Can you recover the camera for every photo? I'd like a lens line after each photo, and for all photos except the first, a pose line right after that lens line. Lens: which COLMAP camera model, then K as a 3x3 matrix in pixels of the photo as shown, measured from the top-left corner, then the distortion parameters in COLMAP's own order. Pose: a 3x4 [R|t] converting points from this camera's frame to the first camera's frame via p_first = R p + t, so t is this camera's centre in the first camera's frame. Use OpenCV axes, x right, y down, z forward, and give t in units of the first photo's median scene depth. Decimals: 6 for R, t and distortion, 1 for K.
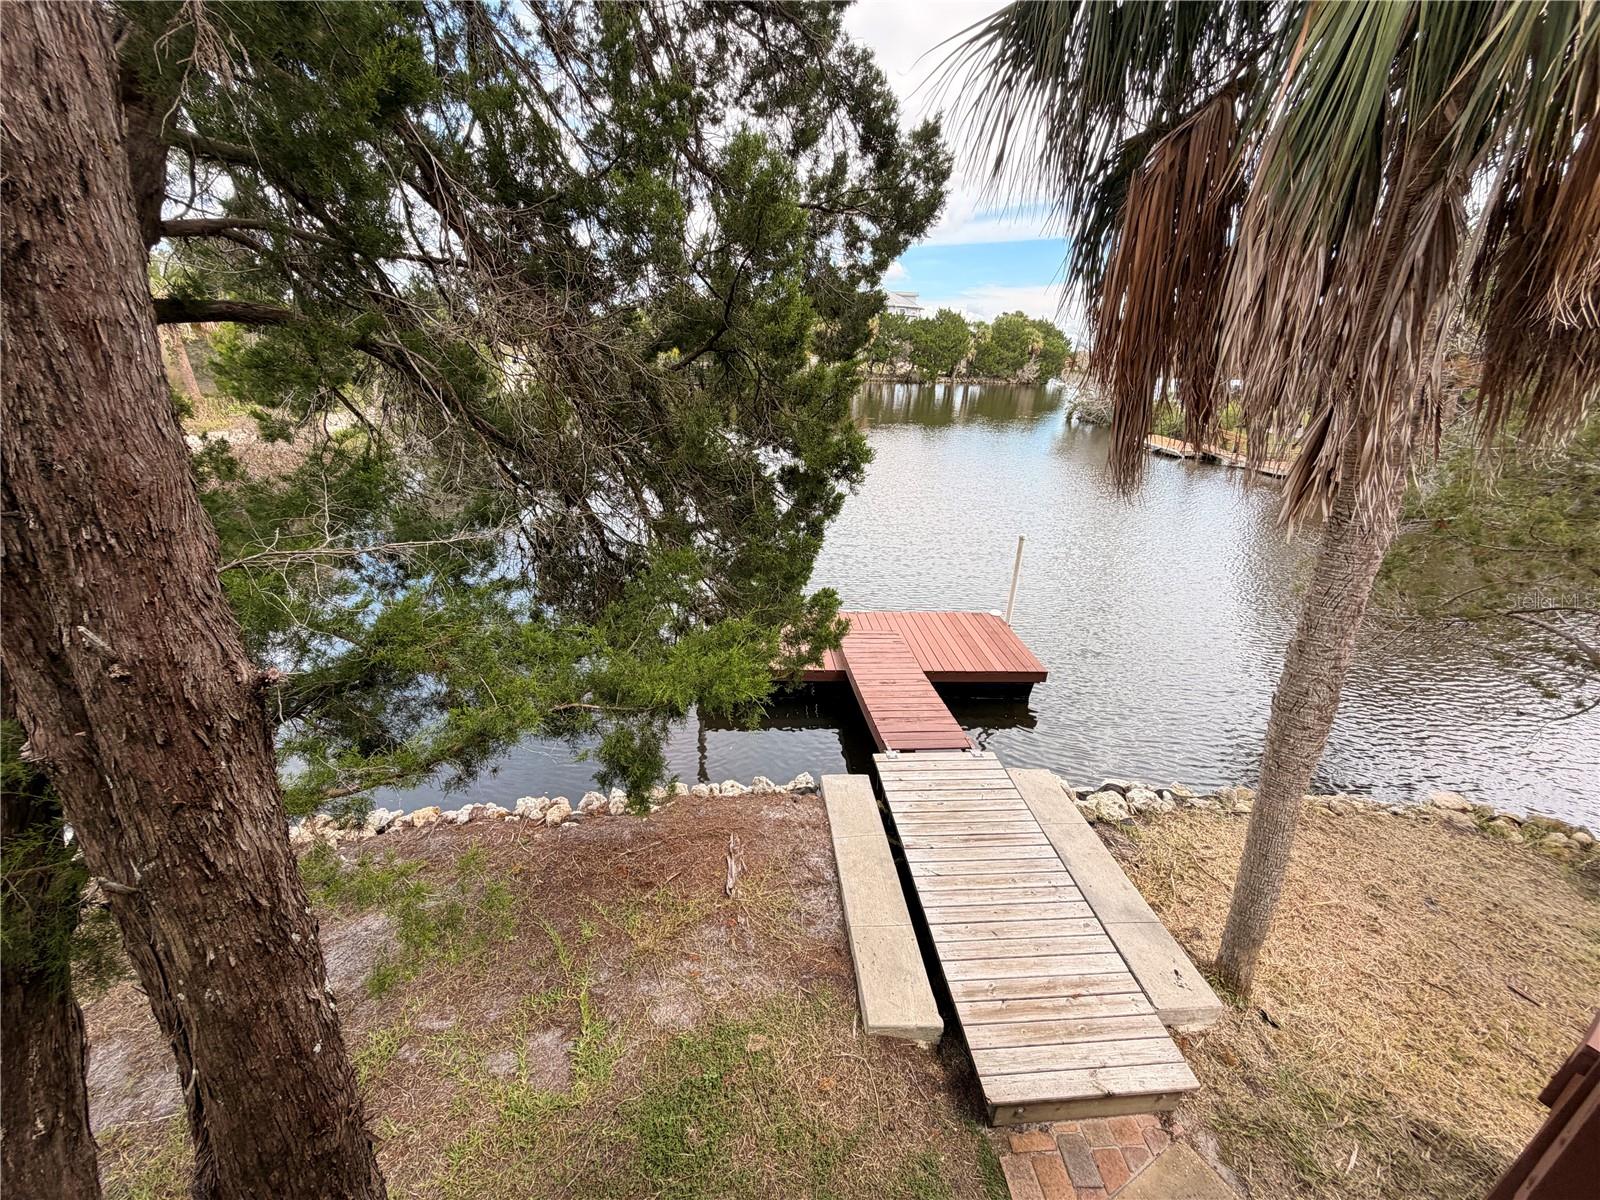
lens RADIAL K [[639.1, 0, 799.9], [0, 639.1, 596.1], [0, 0, 1]] dist [-0.000897, 0.000461]
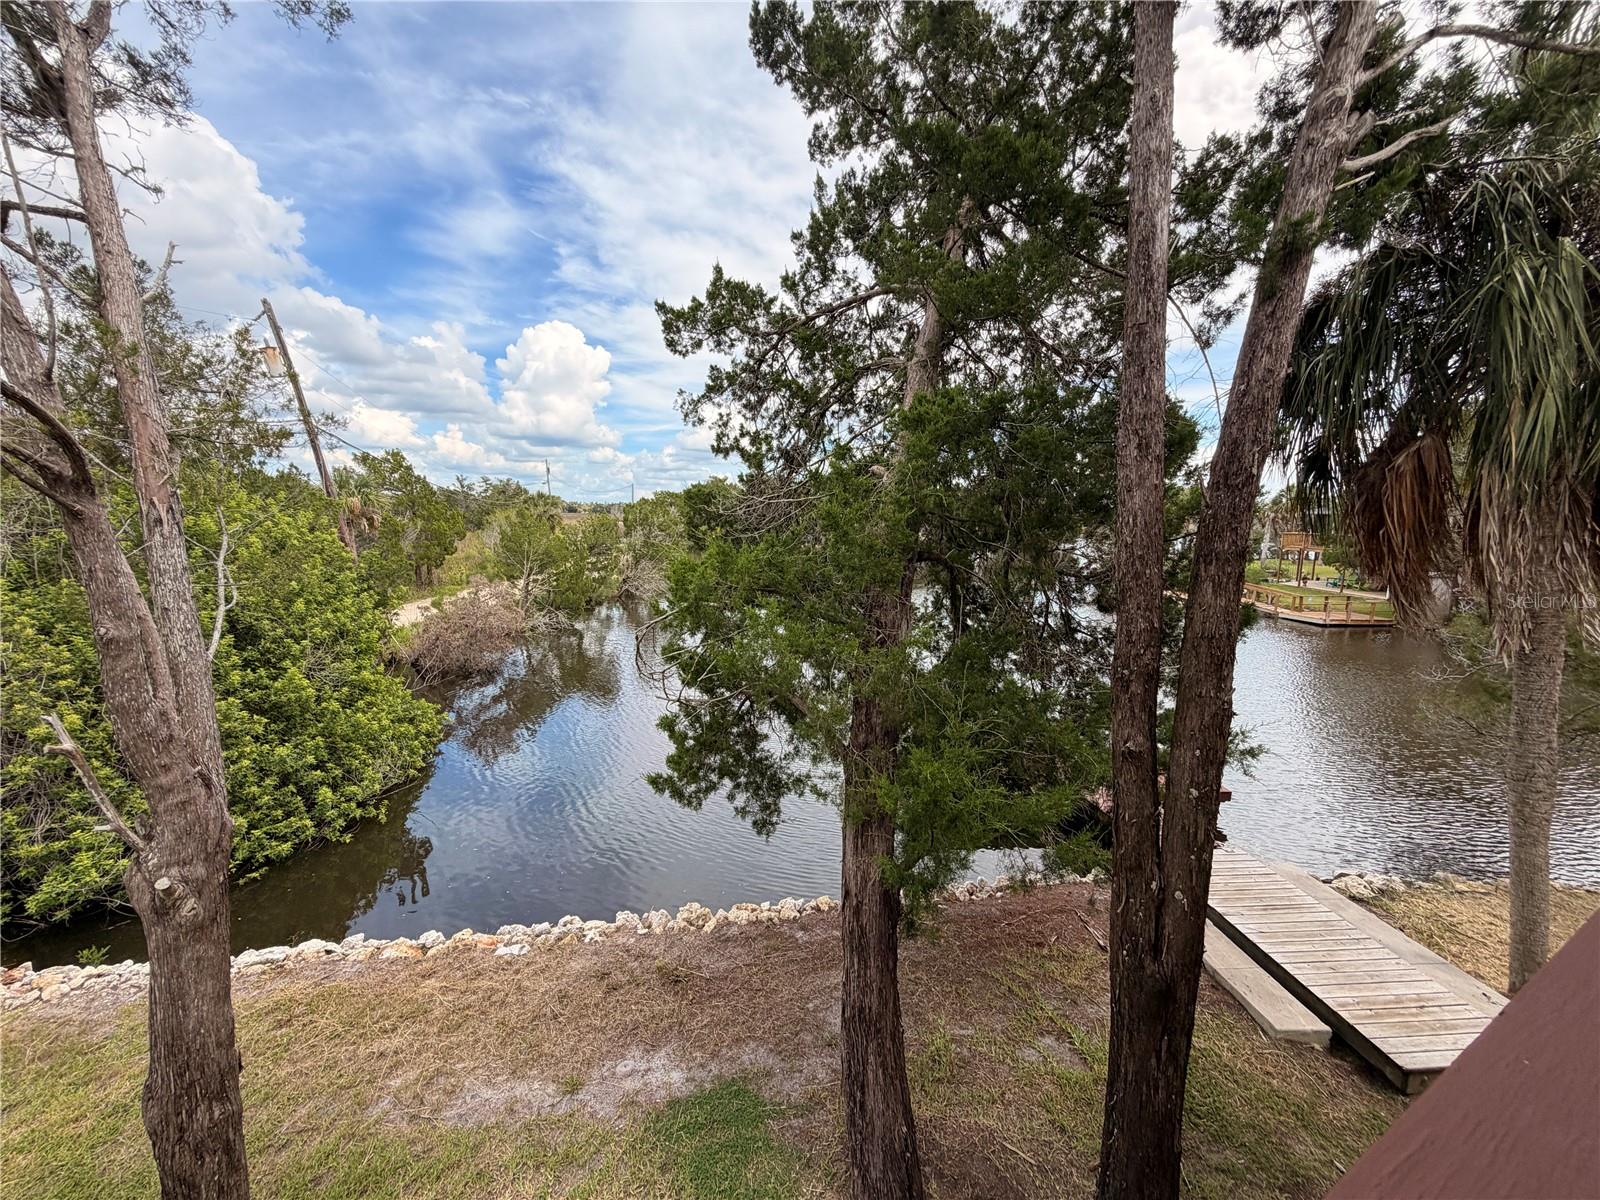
lens RADIAL K [[639.1, 0, 786.2], [0, 639.1, 597.4], [0, 0, 1]] dist [-0.000897, 0.000461]
pose [[0.999403, -0.029152, -0.018562, -0.871199], [0.023643, 0.968471, -0.248000, 0.091885], [0.025206, 0.247413, 0.968582, -0.563060]]
